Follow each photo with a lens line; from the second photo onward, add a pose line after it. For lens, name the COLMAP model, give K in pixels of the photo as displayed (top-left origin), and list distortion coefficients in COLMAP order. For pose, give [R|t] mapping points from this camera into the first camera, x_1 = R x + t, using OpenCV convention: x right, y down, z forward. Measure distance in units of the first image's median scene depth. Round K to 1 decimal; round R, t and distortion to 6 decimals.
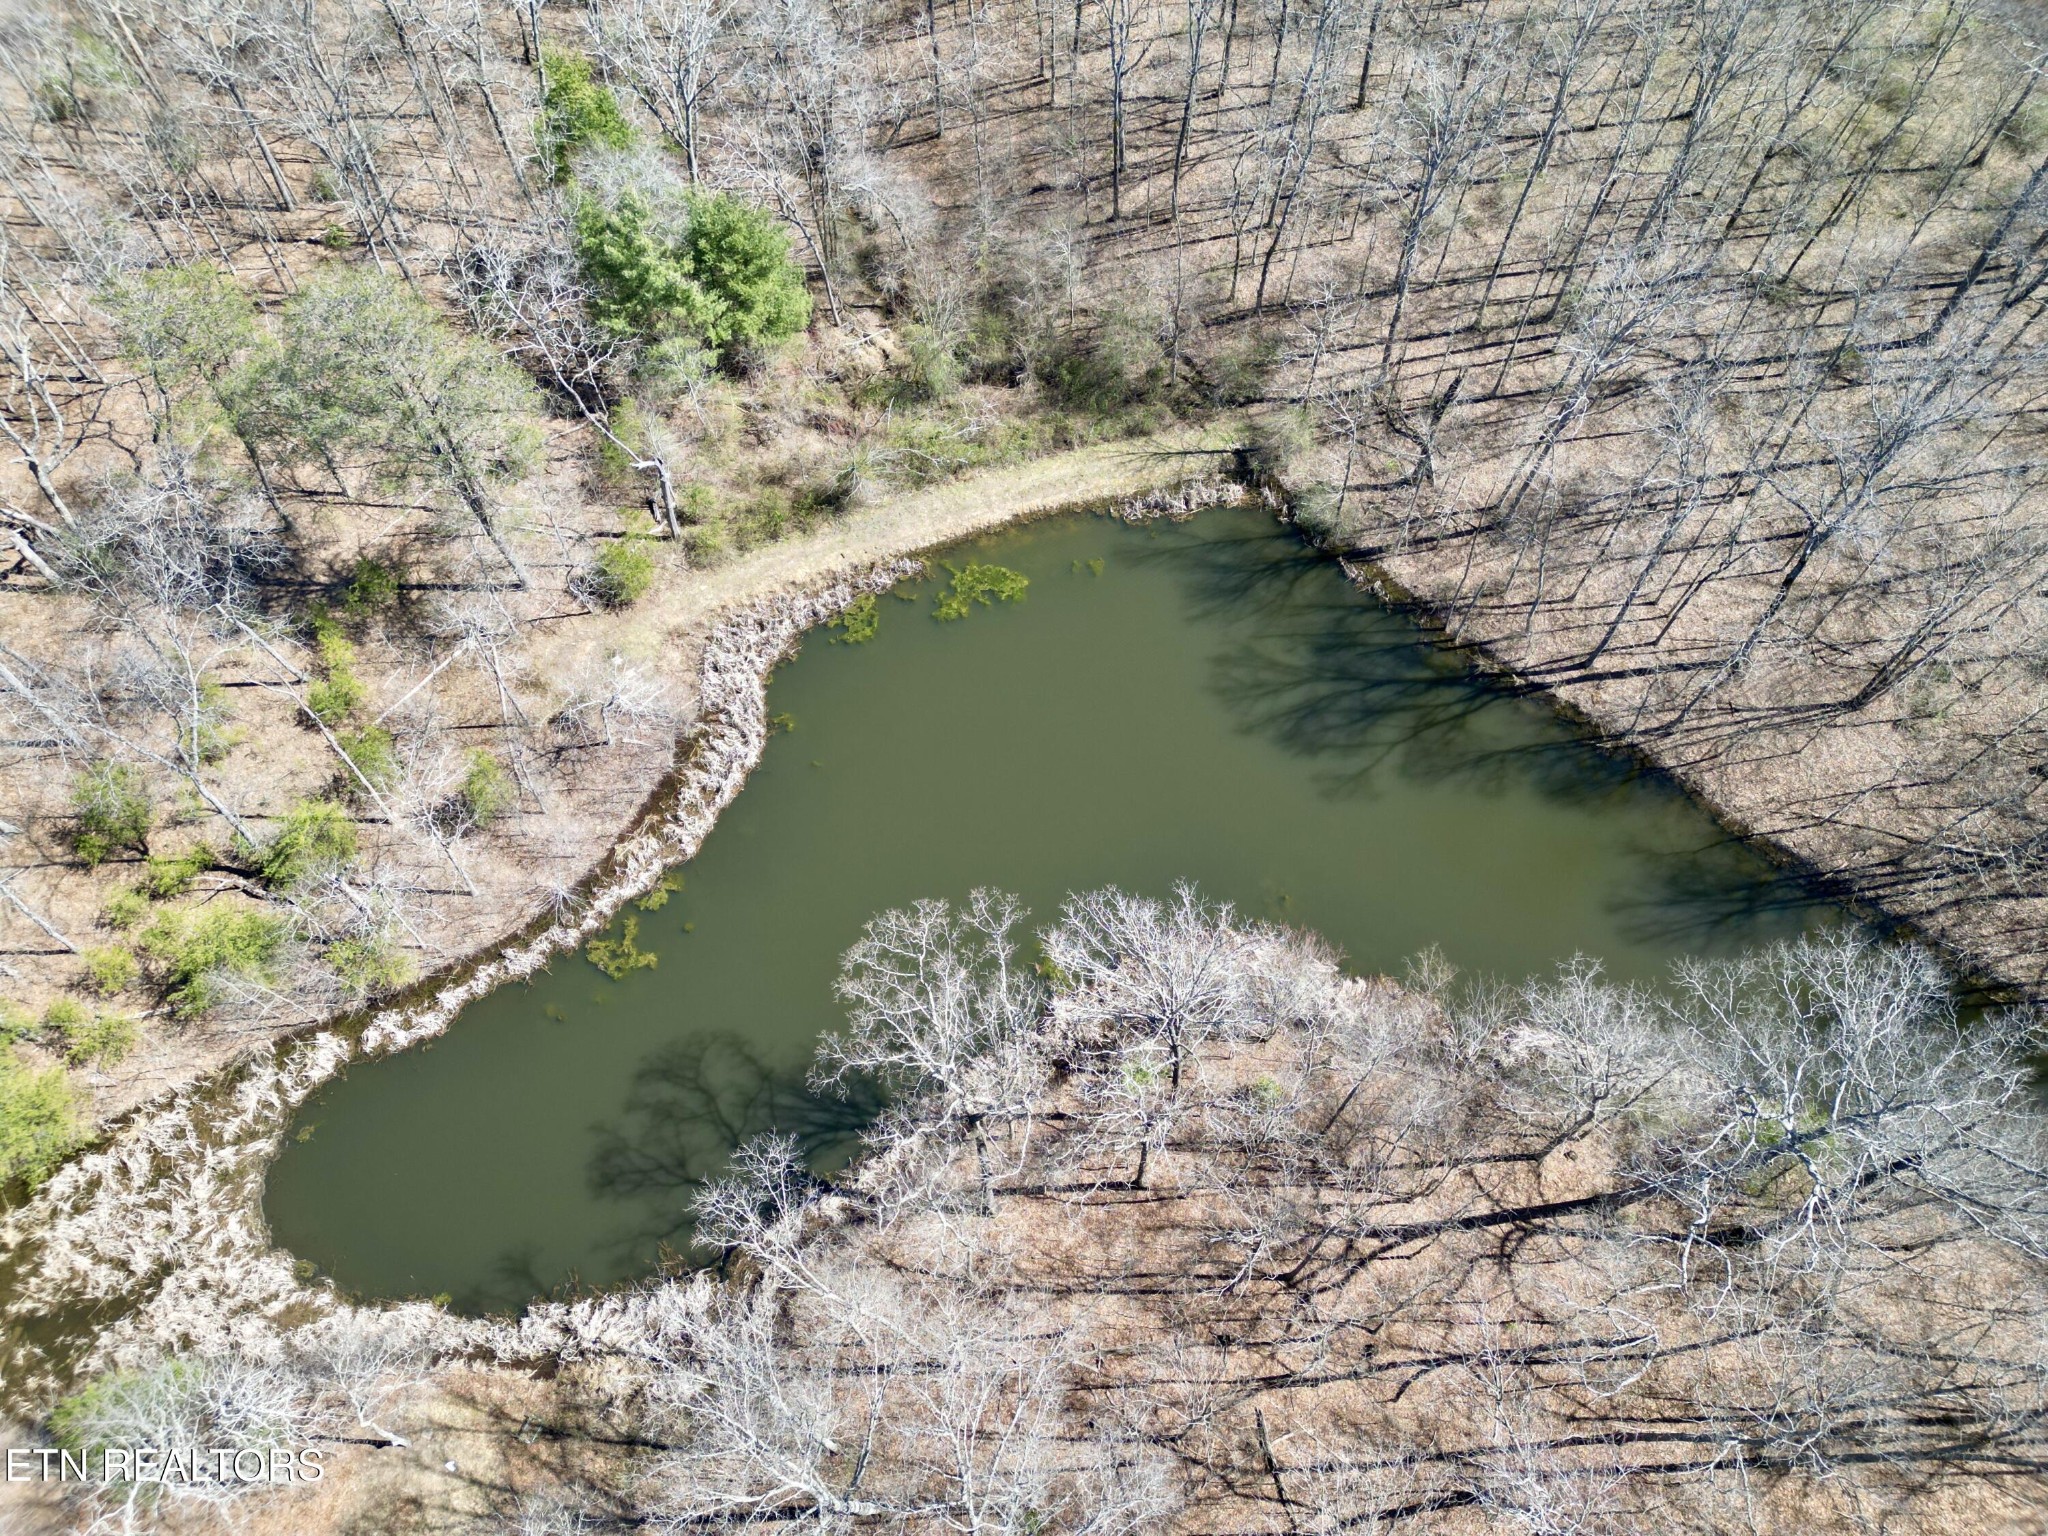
lens RADIAL K [[1416.3, 0, 1024.0], [0, 1416.3, 768.0], [0, 0, 1]] dist [0.081453, -0.079295]
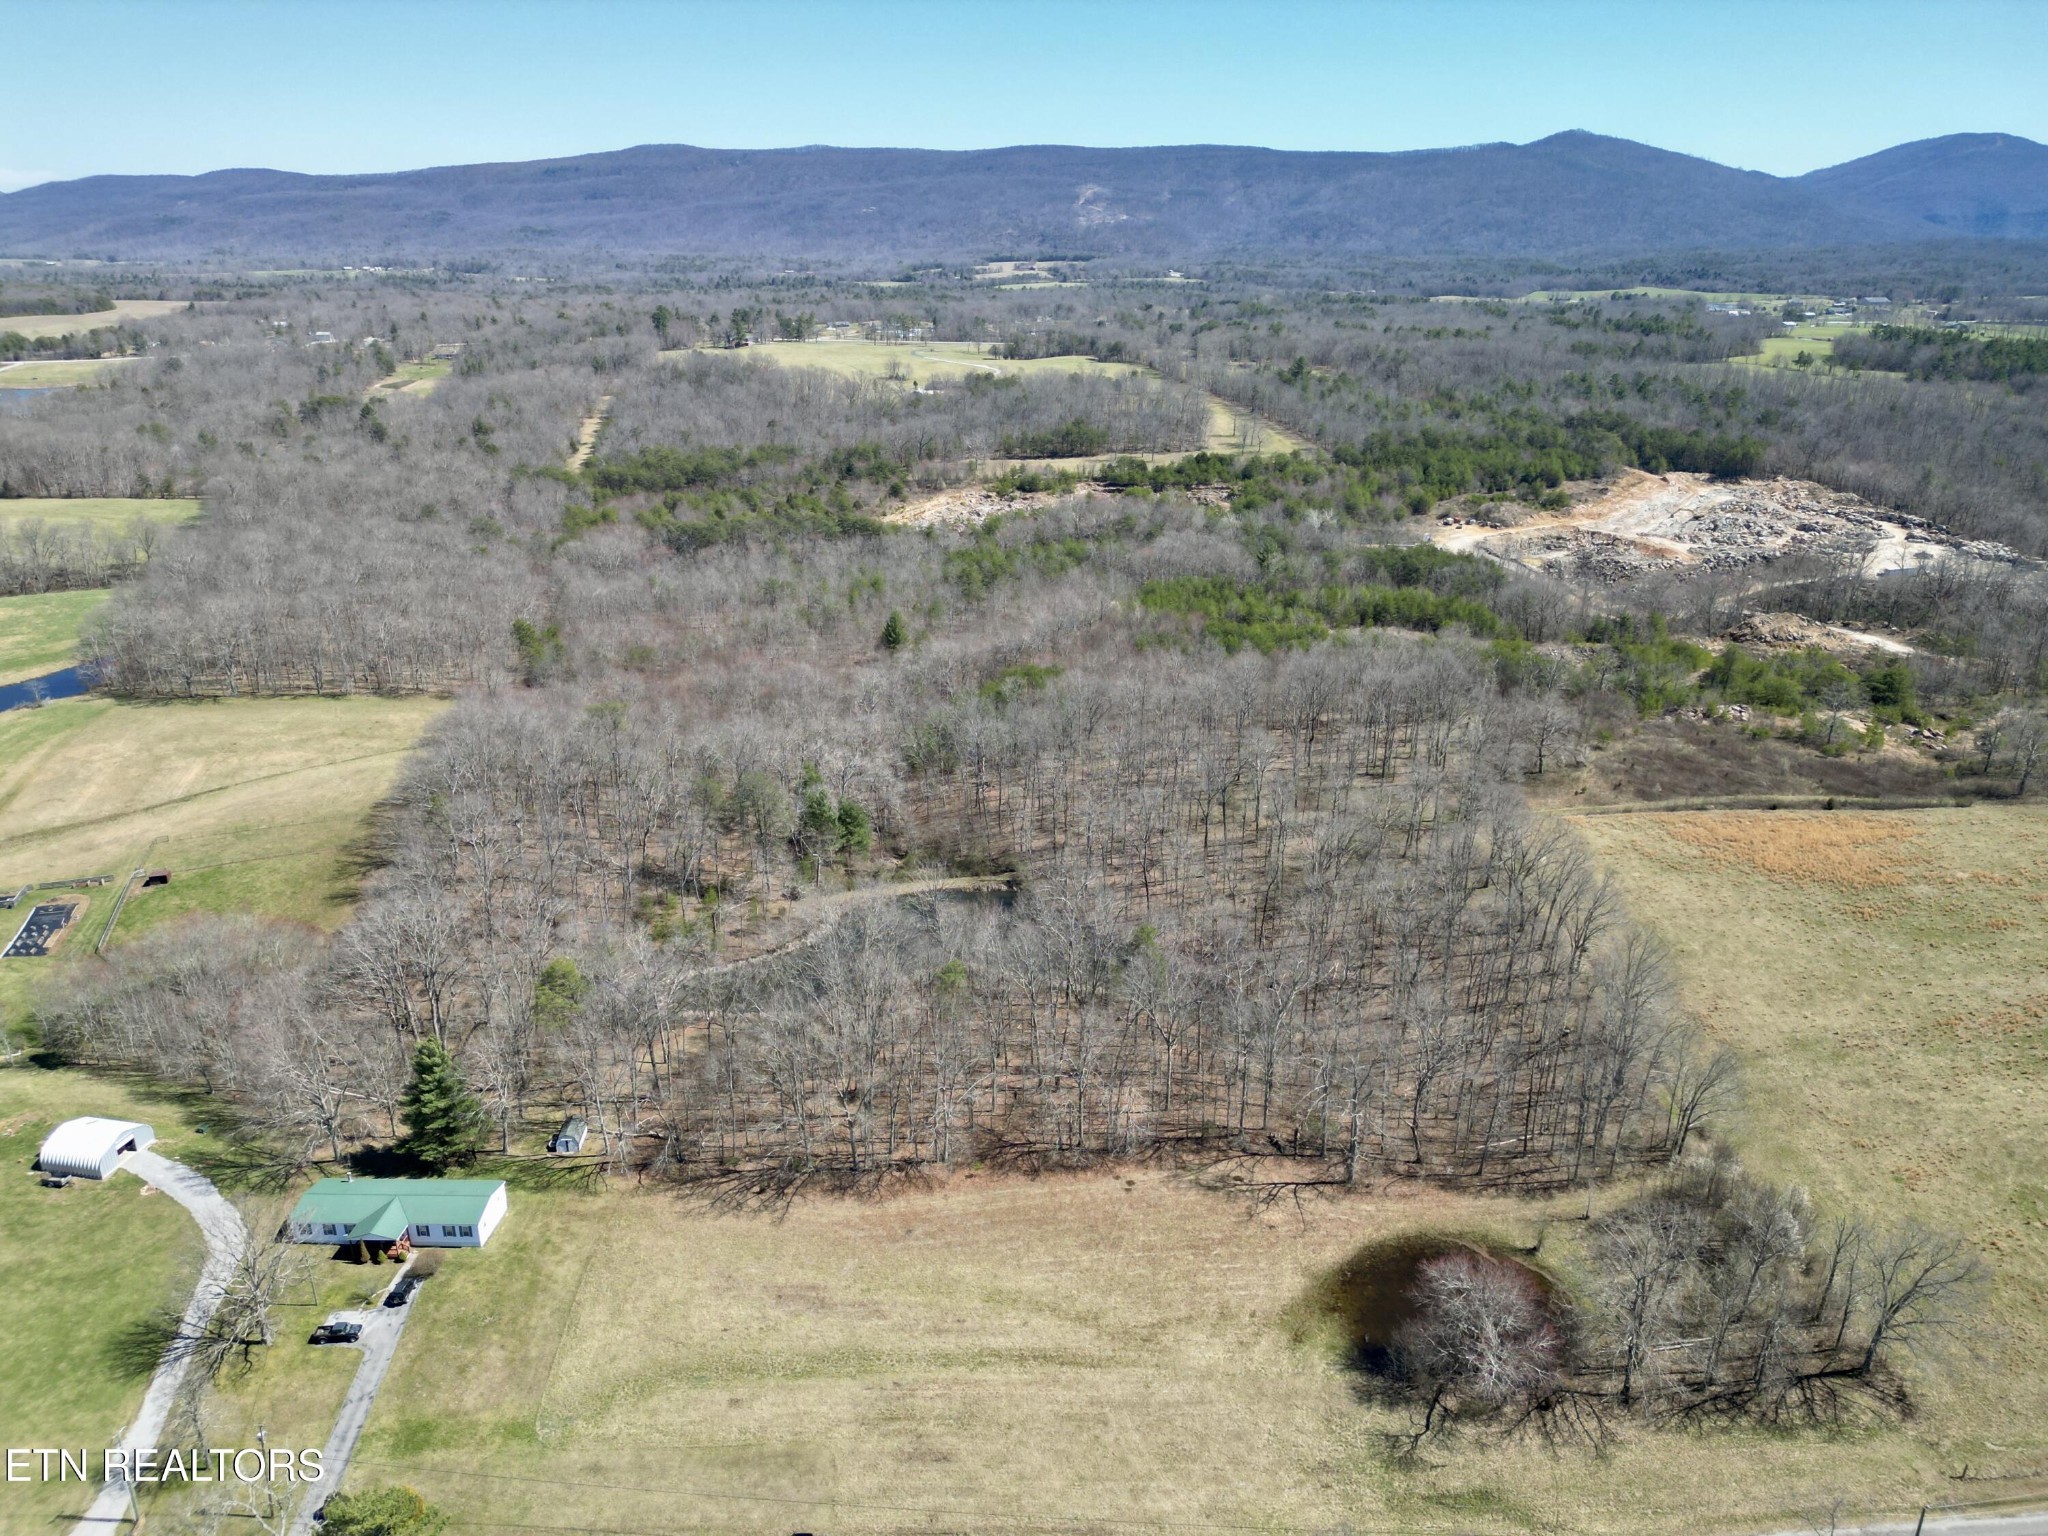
lens RADIAL K [[1441.1, 0, 1022.2], [0, 1441.1, 778.8], [0, 0, 1]] dist [0.077906, -0.073016]
pose [[0.996677, 0.033729, -0.074145, 0.427163], [-0.073976, 0.755816, -0.650591, 1.692617], [0.034096, 0.653914, 0.755800, -1.520314]]
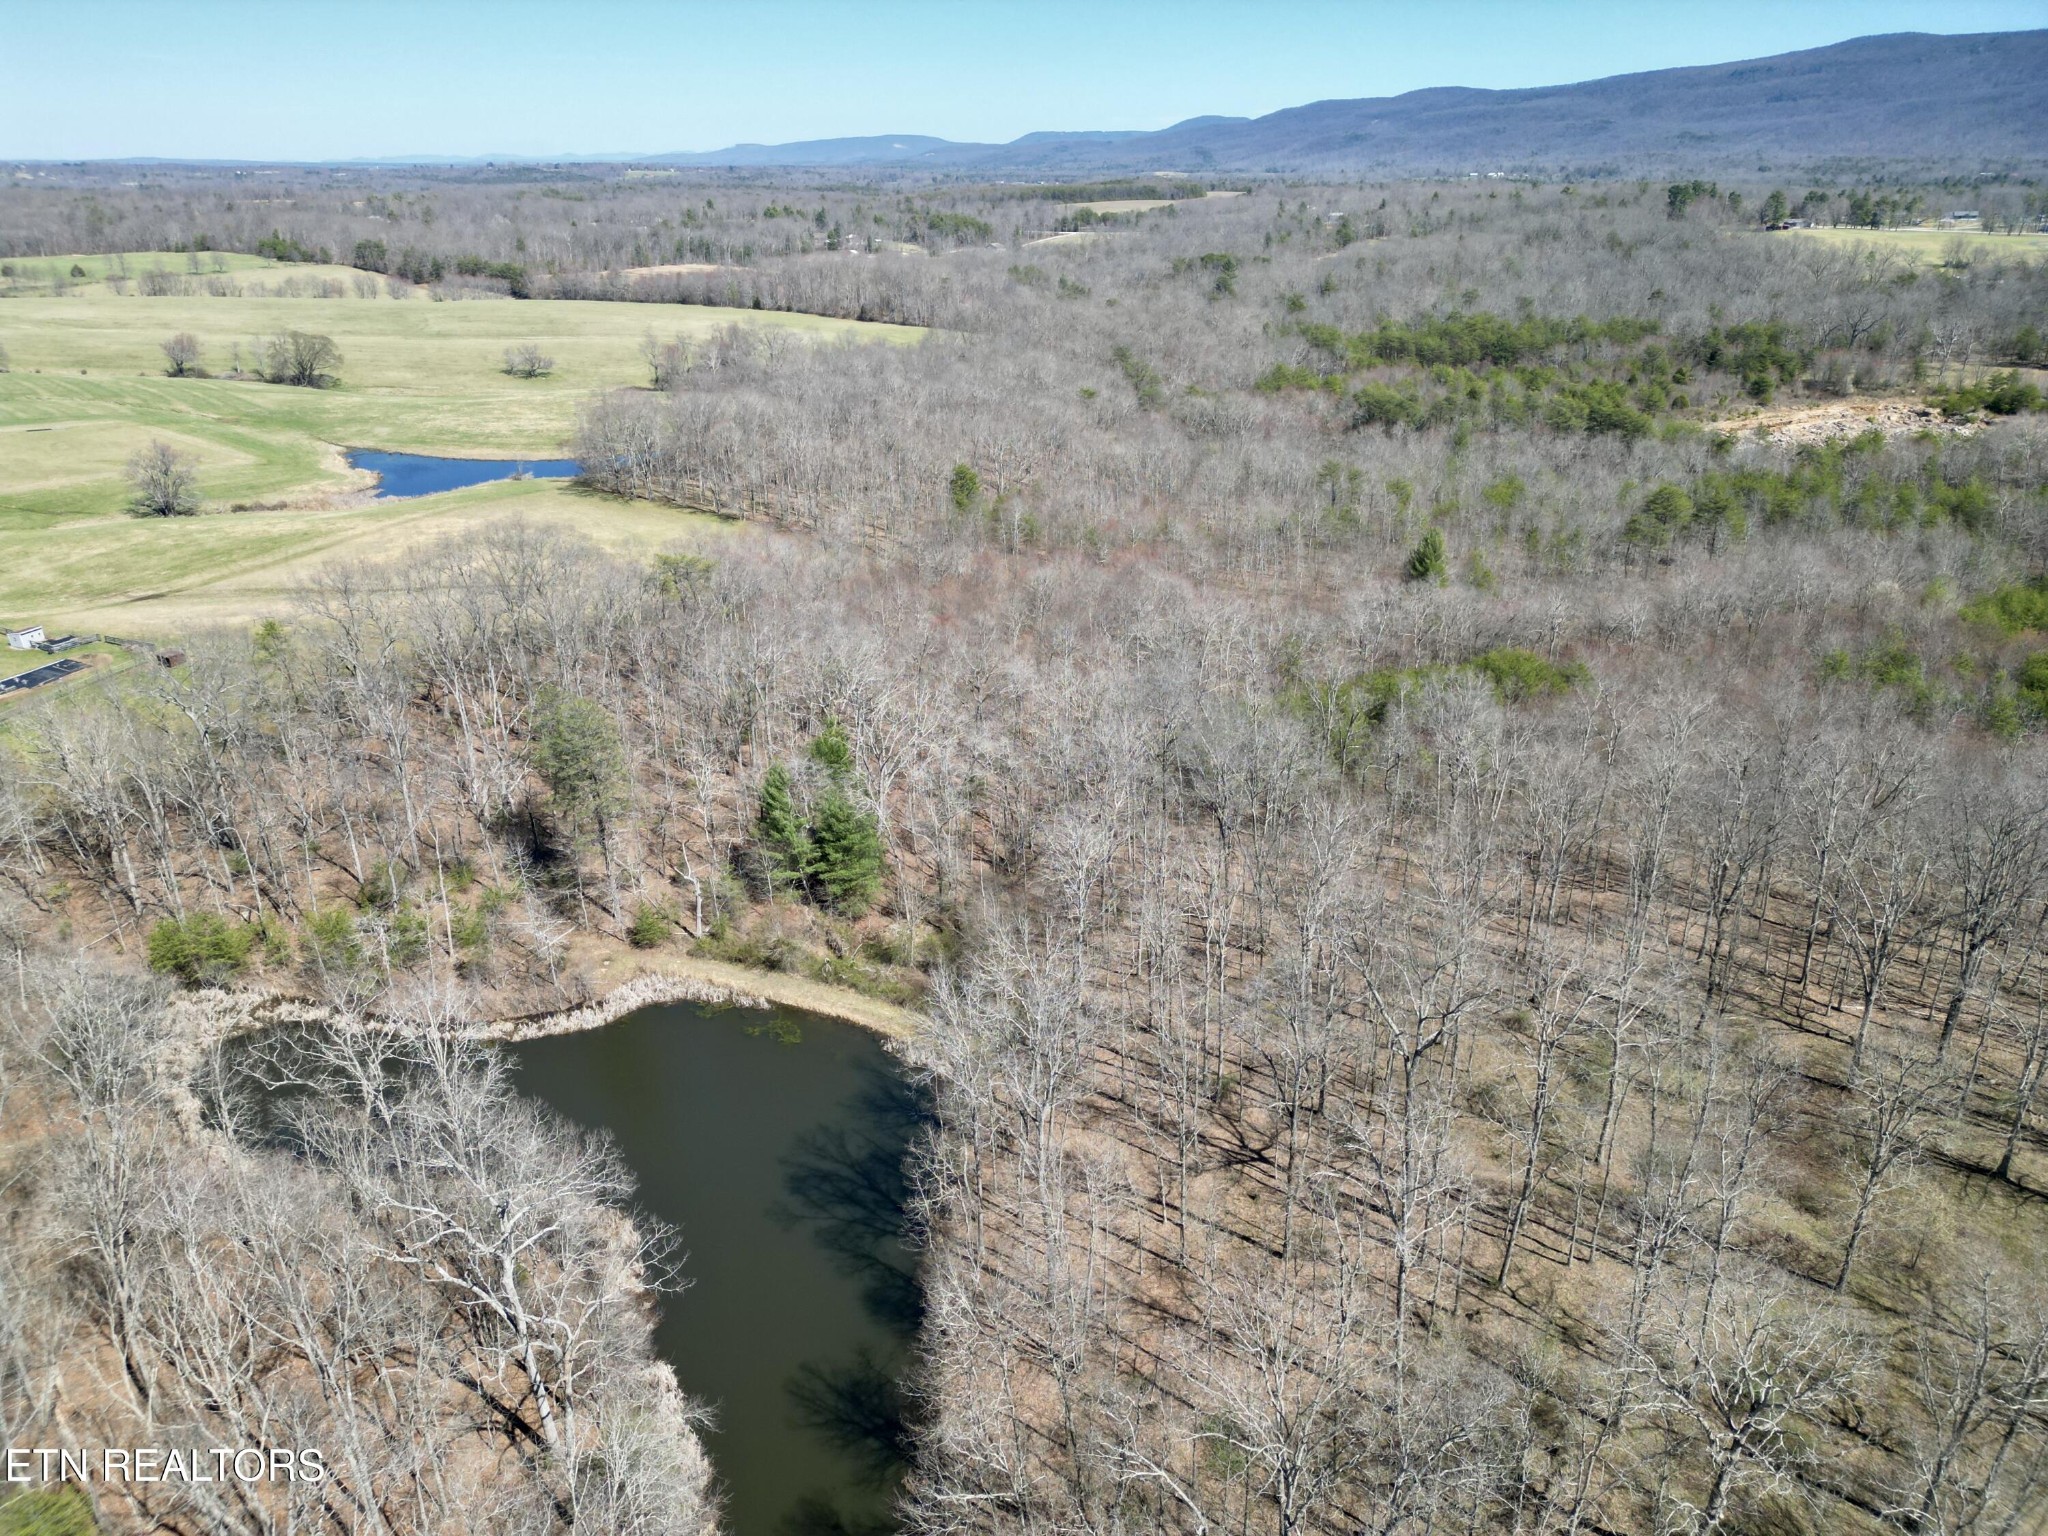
lens RADIAL K [[1420.4, 0, 1024.0], [0, 1420.4, 768.0], [0, 0, 1]] dist [0.061272, -0.049773]
pose [[0.686657, 0.288648, -0.667221, 1.108774], [-0.639443, 0.676439, -0.365435, 0.071832], [0.345853, 0.677578, 0.649056, -0.086292]]
